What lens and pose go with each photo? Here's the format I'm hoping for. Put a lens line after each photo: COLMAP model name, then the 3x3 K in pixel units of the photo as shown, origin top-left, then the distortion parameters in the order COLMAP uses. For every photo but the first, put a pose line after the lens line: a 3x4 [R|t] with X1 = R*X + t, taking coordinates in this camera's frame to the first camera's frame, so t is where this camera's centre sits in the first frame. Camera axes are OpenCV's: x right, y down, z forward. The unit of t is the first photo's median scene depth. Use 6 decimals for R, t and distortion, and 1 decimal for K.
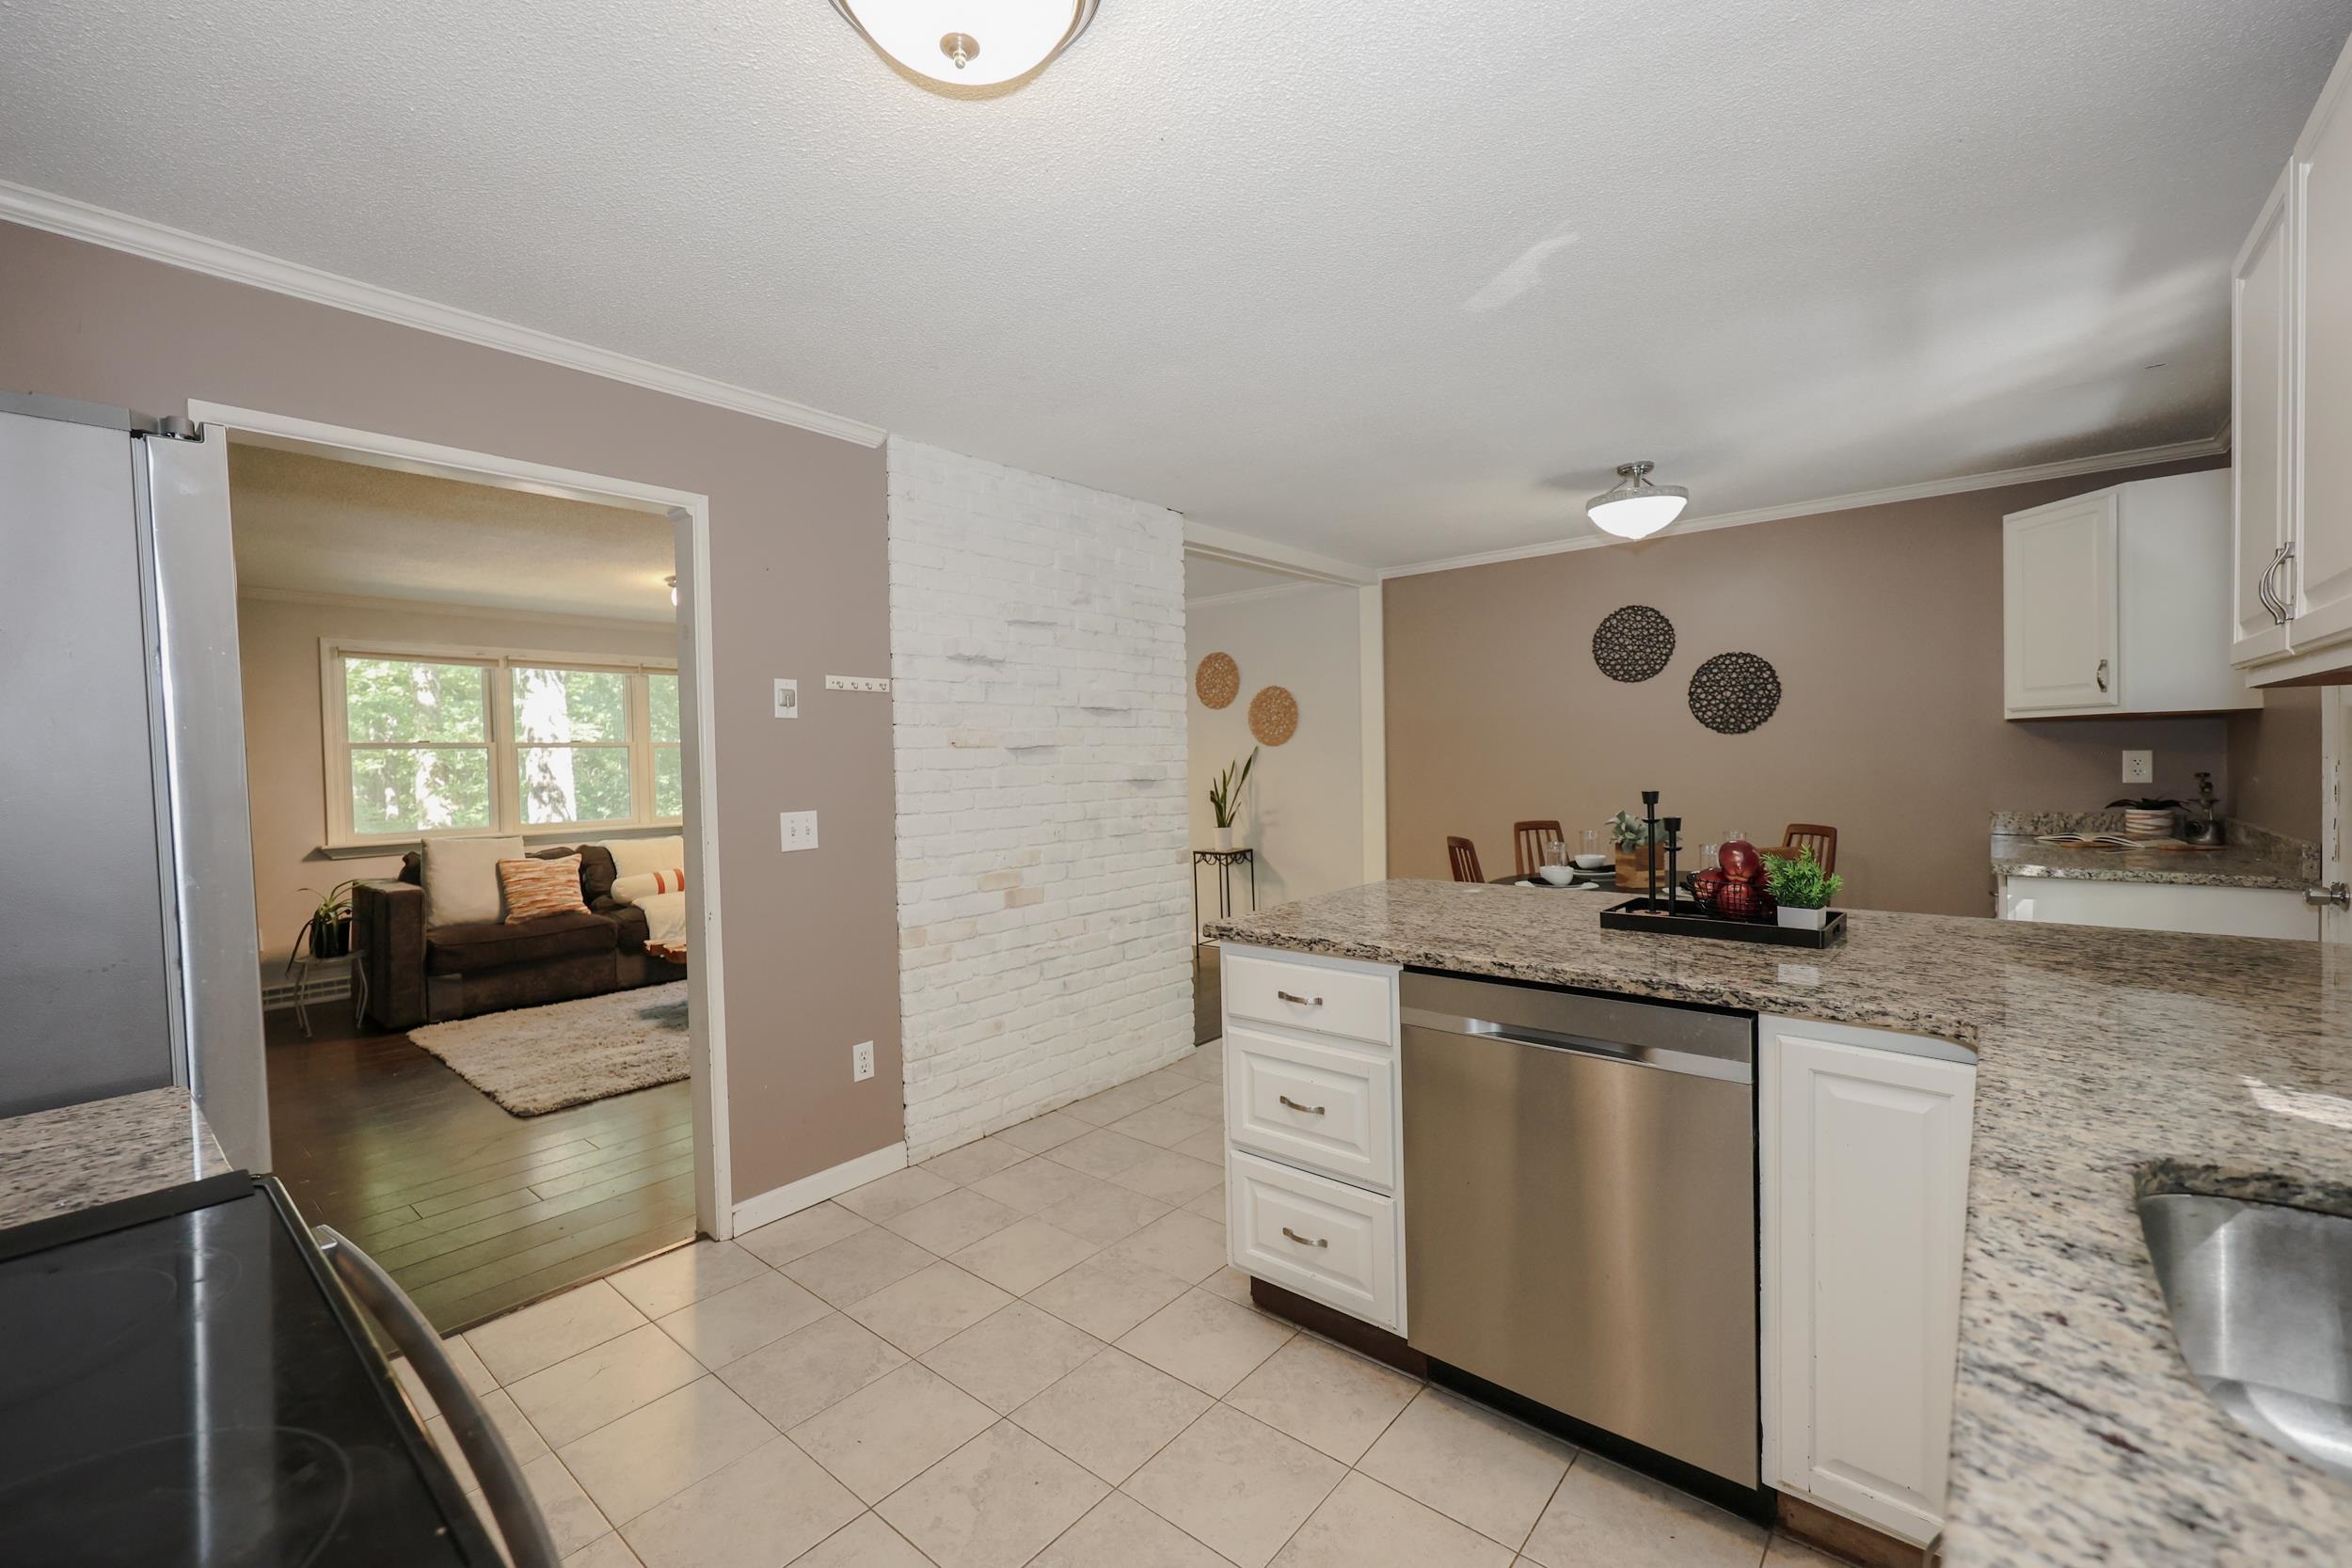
lens RADIAL K [[959.8, 0, 1165.0], [0, 959.8, 787.5], [0, 0, 1]] dist [0.003343, 0.000458]
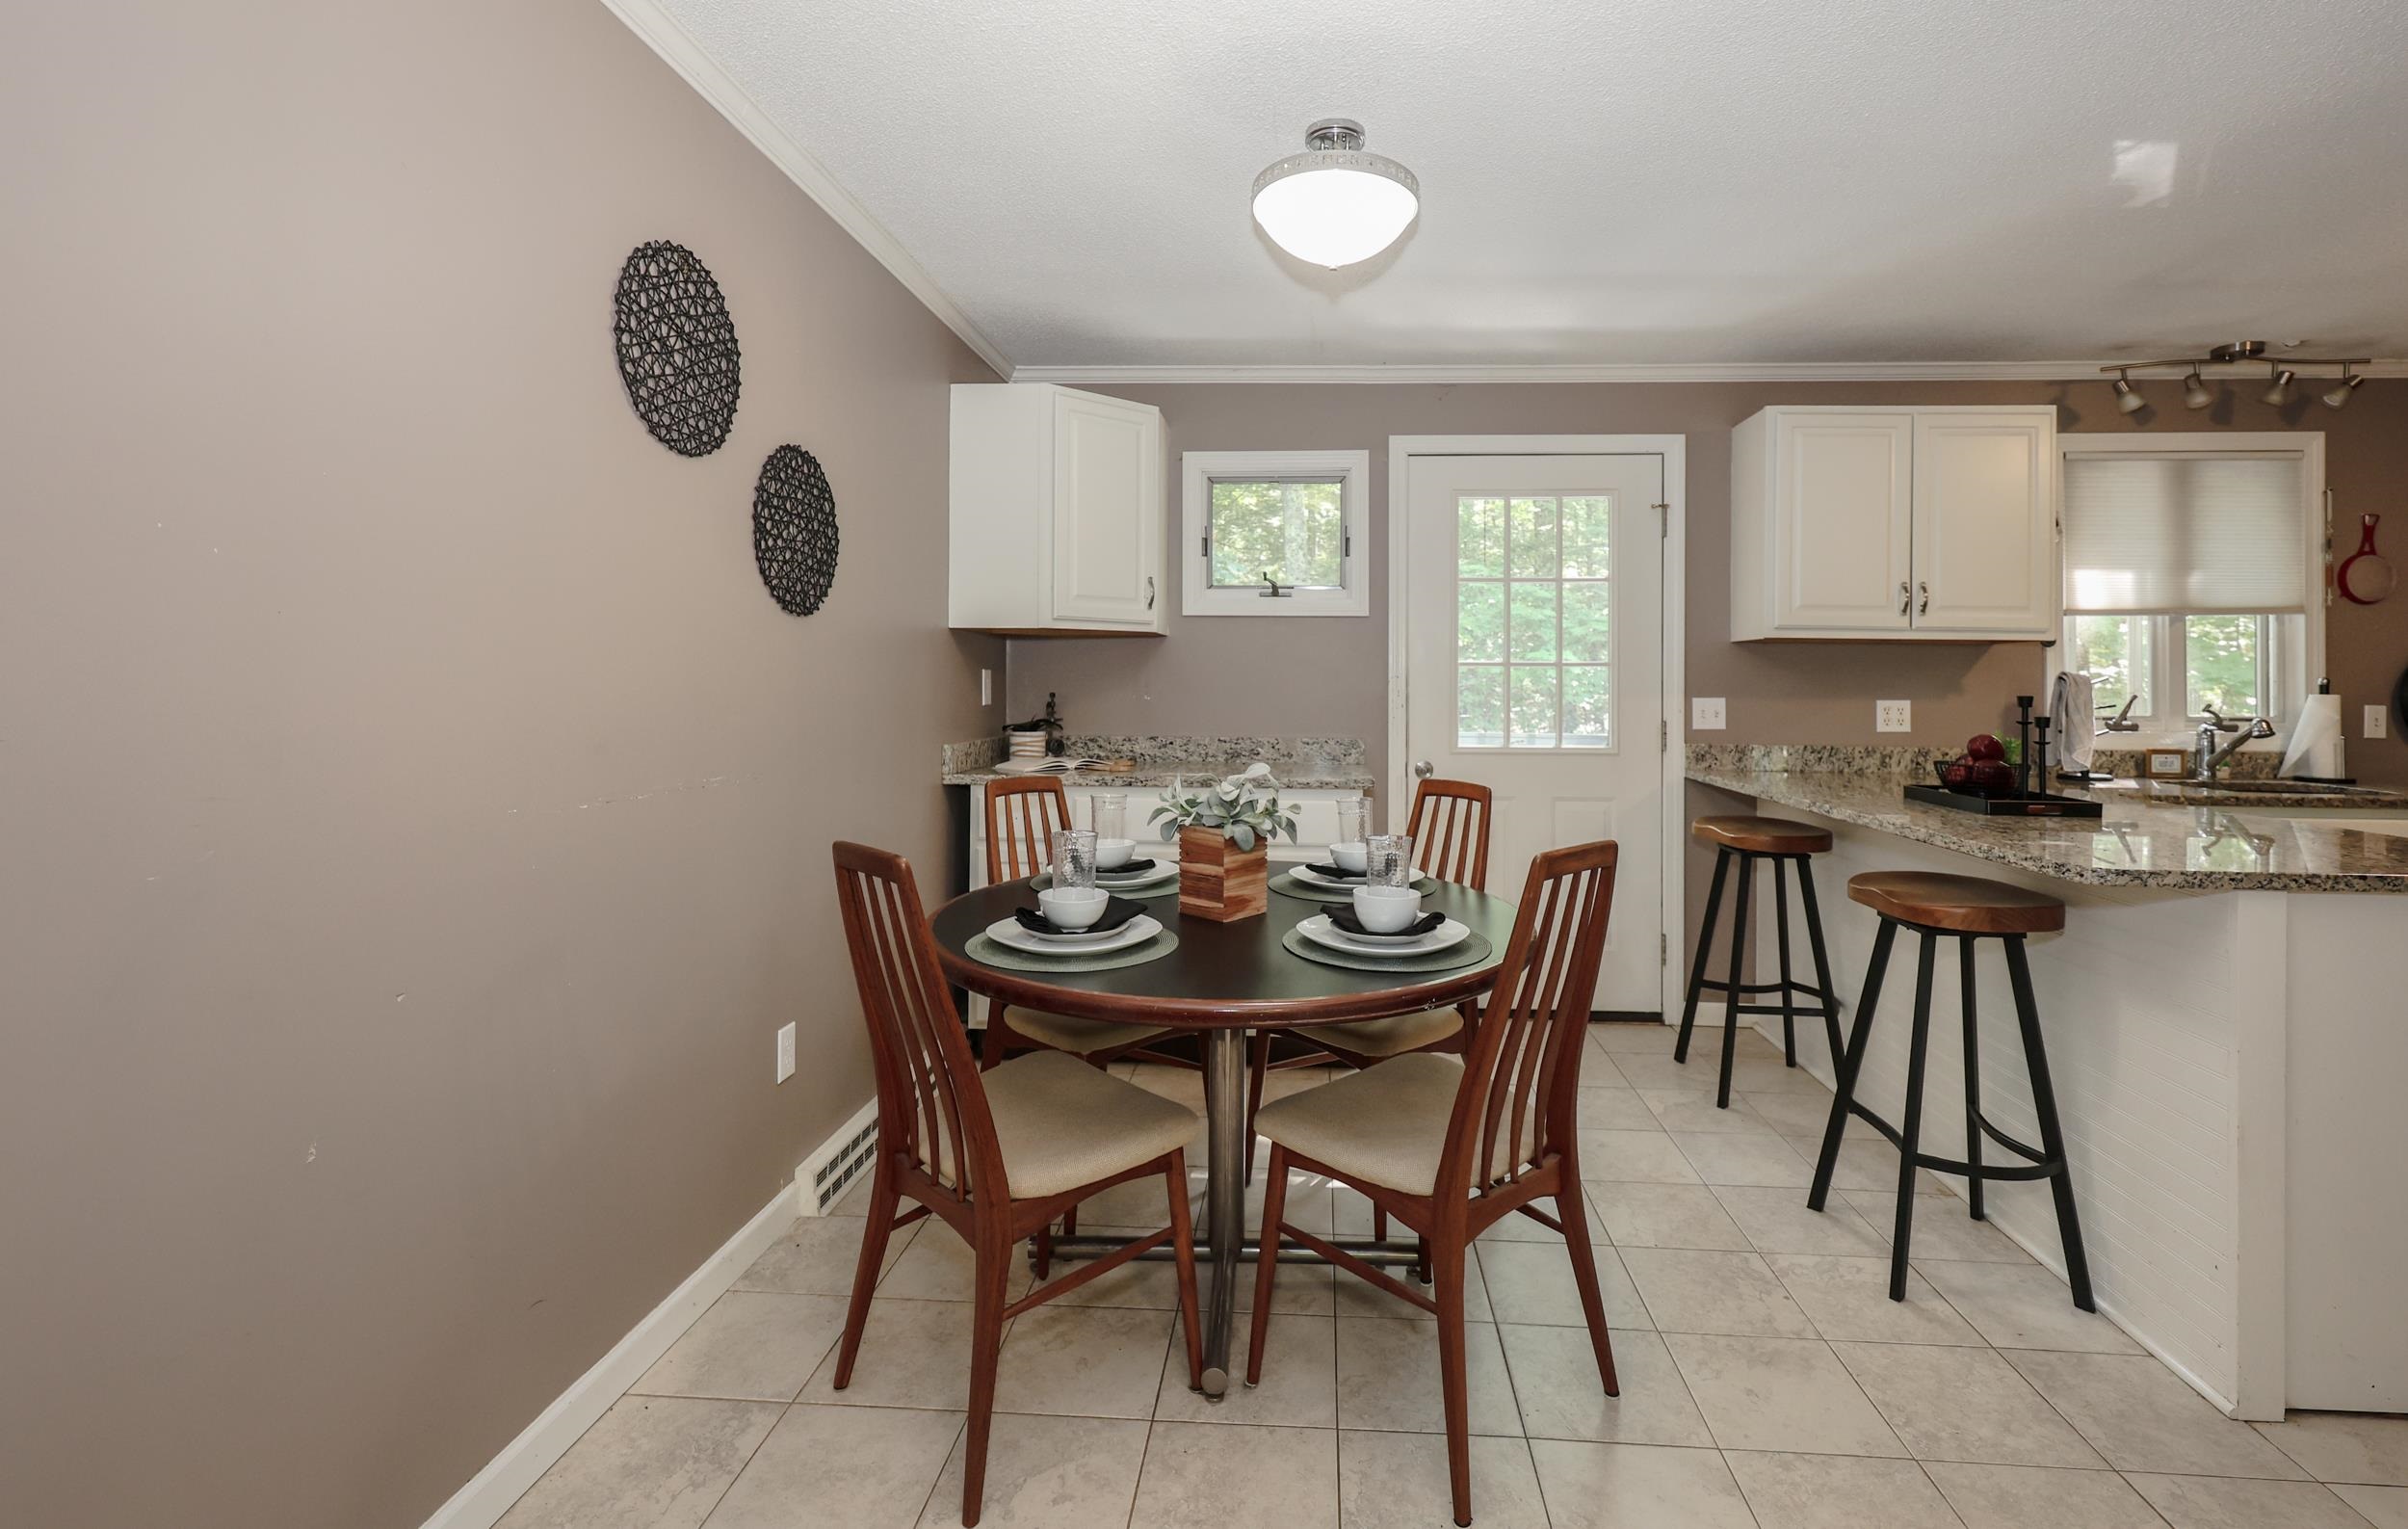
lens RADIAL K [[1068.8, 0, 1261.2], [0, 1068.8, 669.4], [0, 0, 1]] dist [0.000193, -0.000296]
pose [[-0.603219, 0.026132, 0.797147, 0.024974], [0.031815, 0.999456, -0.008689, -0.015263], [-0.796941, 0.020120, -0.603723, 1.008897]]
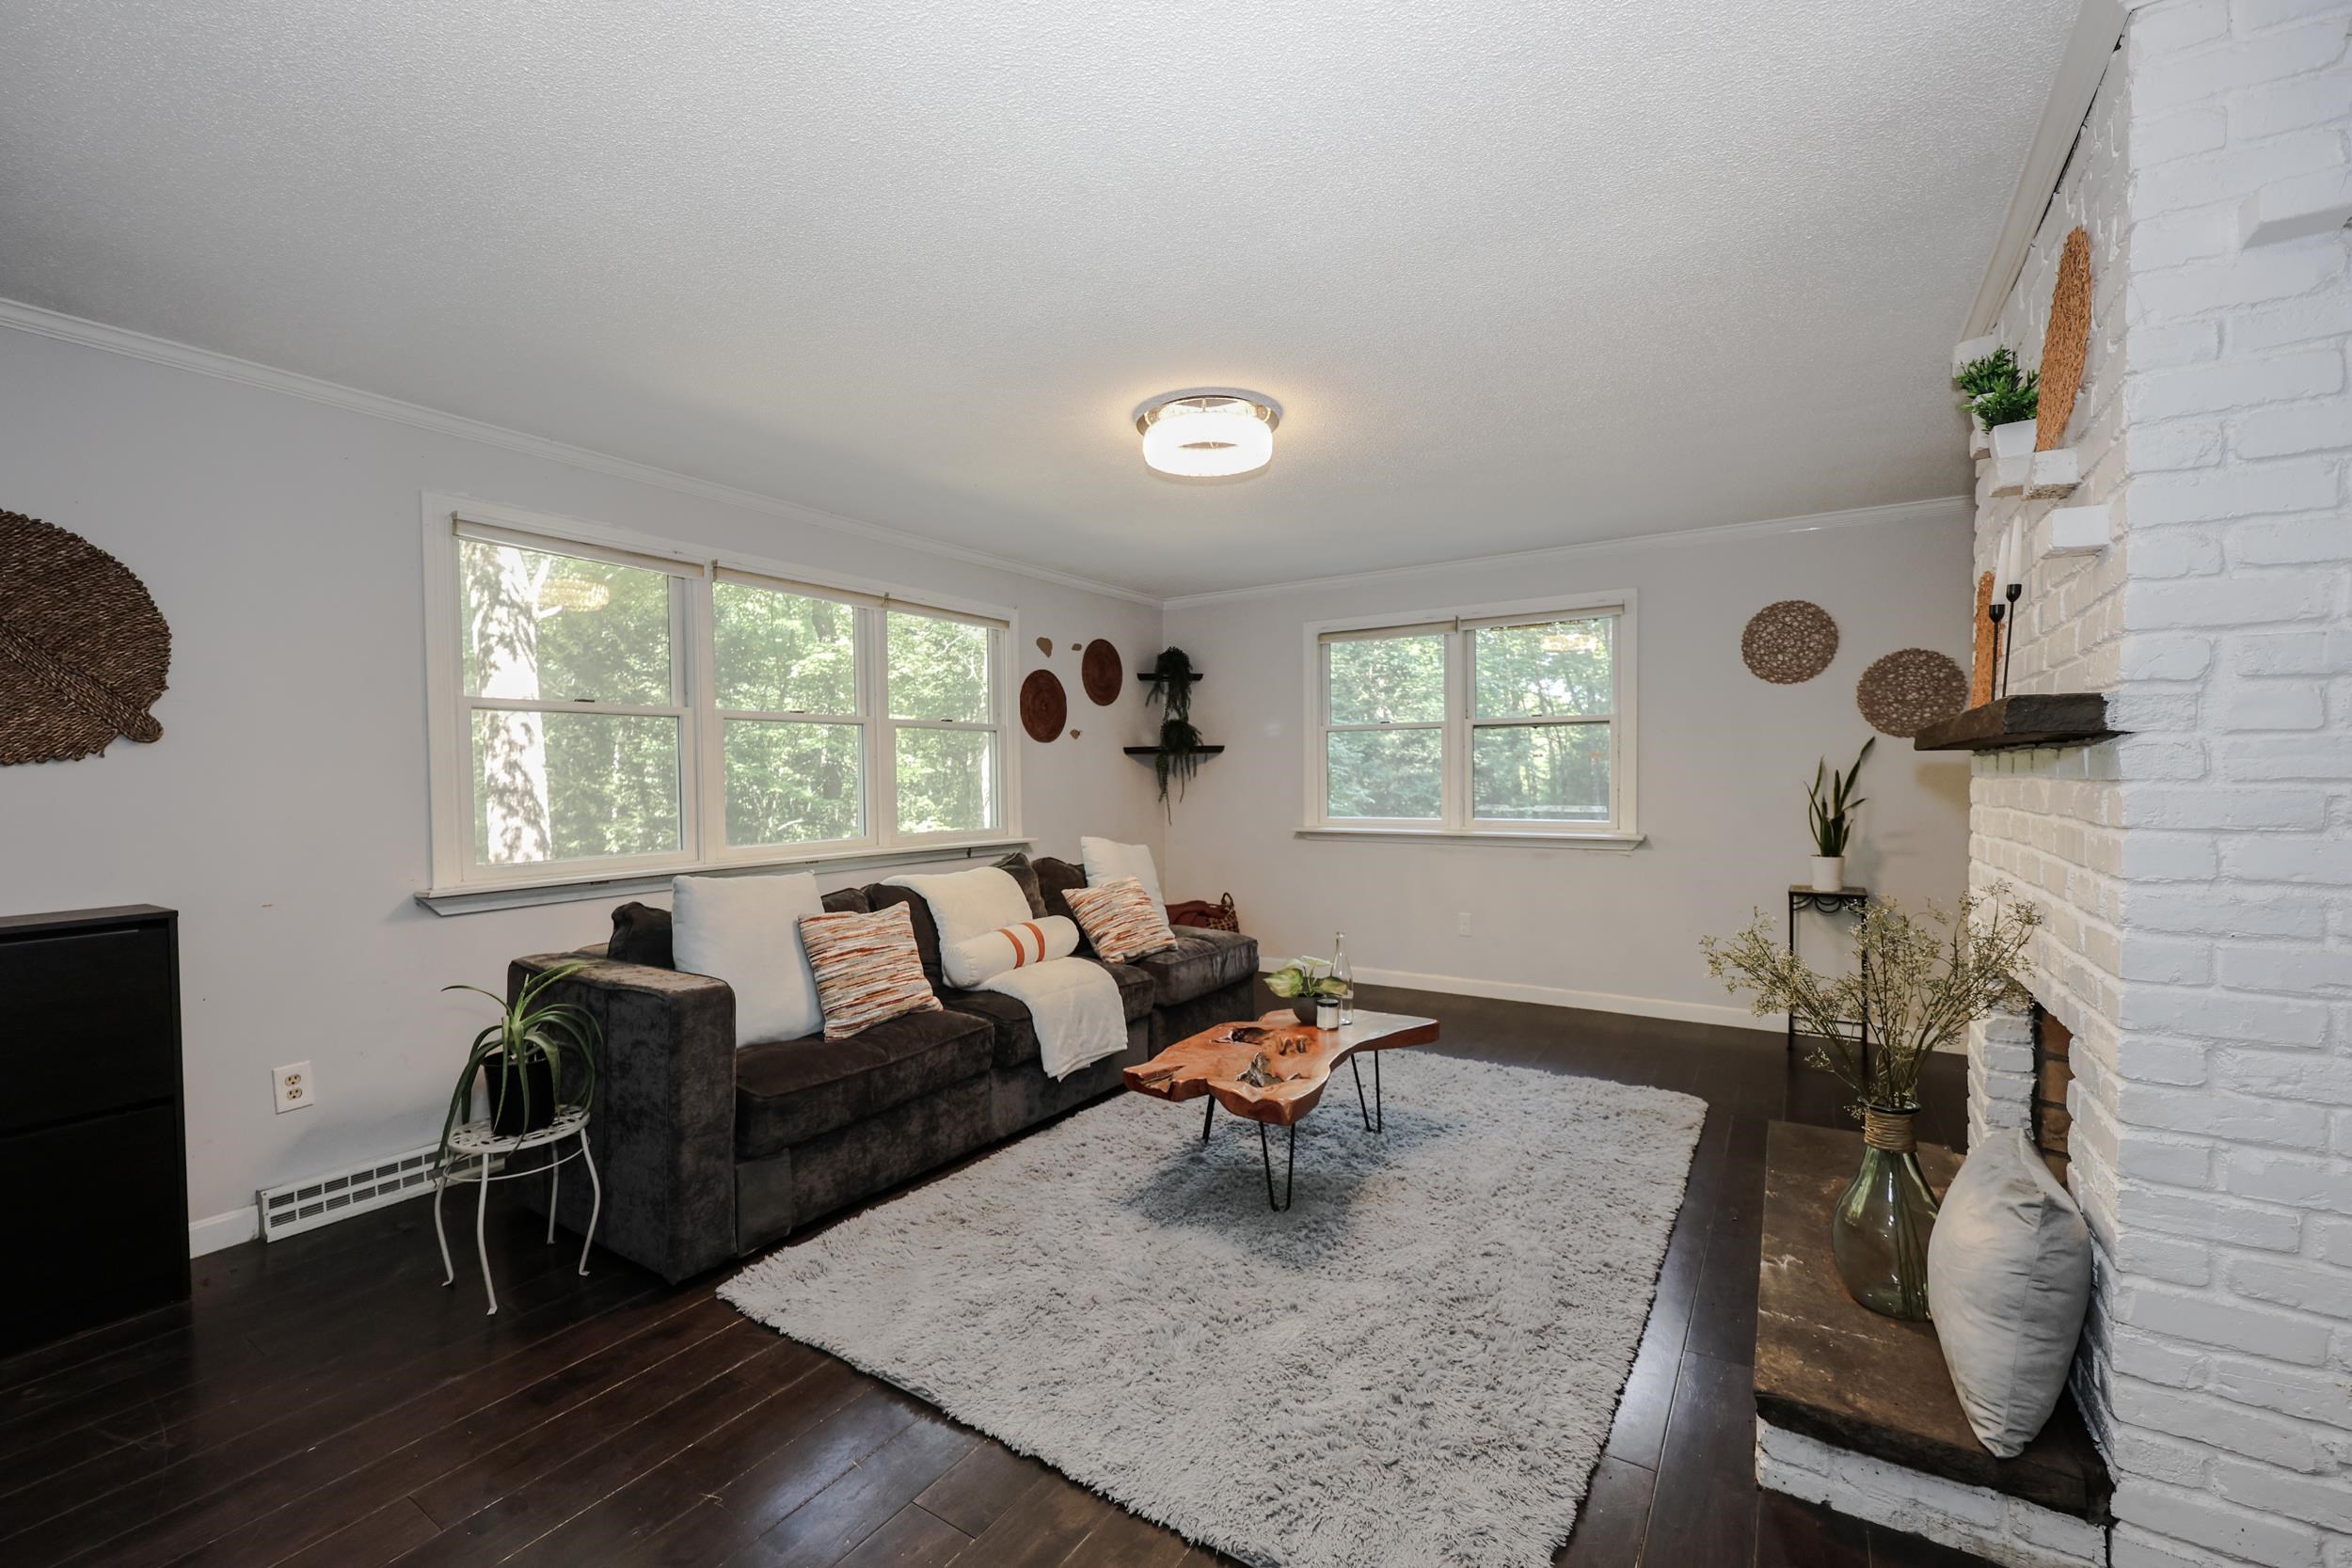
lens RADIAL K [[959.8, 0, 1165.0], [0, 959.8, 787.5], [0, 0, 1]] dist [0.003343, 0.000458]
pose [[0.993151, 0.011697, 0.116248, -0.598442], [-0.010129, 0.999850, -0.014067, 0.009145], [-0.116395, 0.012794, 0.993121, 0.474645]]
